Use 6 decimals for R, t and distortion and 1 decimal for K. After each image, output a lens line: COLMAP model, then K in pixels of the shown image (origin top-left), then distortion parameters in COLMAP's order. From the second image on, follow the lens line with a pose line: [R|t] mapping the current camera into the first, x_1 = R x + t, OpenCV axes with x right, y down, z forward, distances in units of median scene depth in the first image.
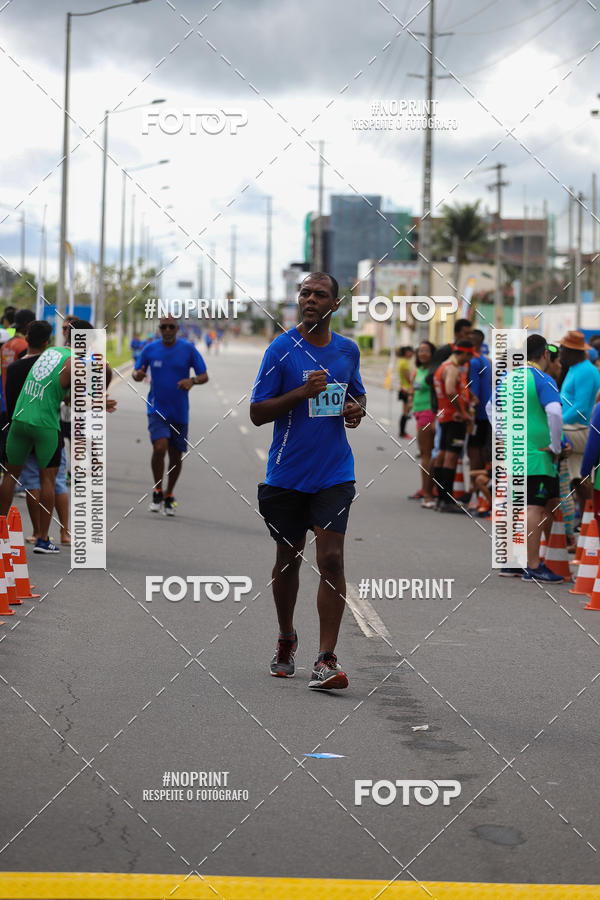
lens RADIAL K [[6563.3, 0, 299.0], [0, 6563.3, 420.3], [0, 0, 1]] dist [2.605955, 96.508180]
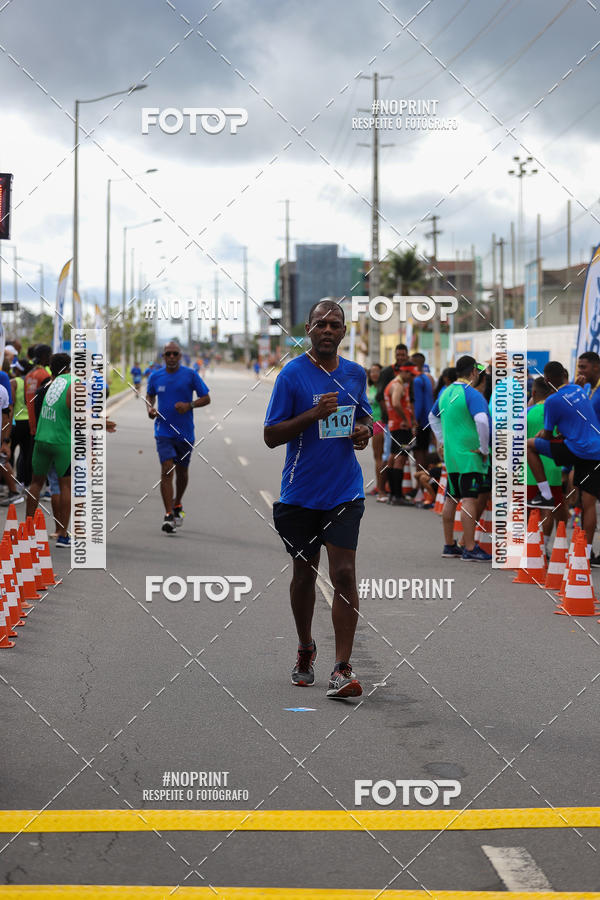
lens RADIAL K [[5388.8, 0, 300.0], [0, 5388.8, 450.0], [0, 0, 1]] dist [1.578066, 11.519446]
pose [[0.999714, -0.023516, 0.004336, 0.000443], [0.023499, 0.999716, 0.003912, -0.000390], [-0.004427, -0.003809, 0.999983, 0.008881]]
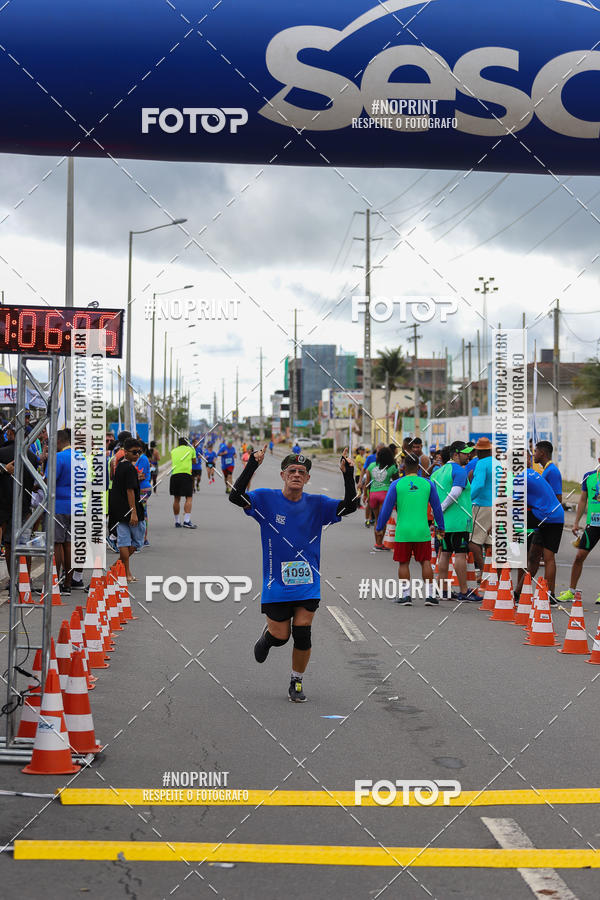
lens RADIAL K [[5045.2, 0, 300.0], [0, 5045.2, 450.0], [0, 0, 1]] dist [0.122975, 12.881078]
pose [[0.999591, -0.017916, 0.022302, -0.021871], [0.018017, 0.999828, -0.004329, -0.005587], [-0.022221, 0.004729, 0.999742, -0.145289]]
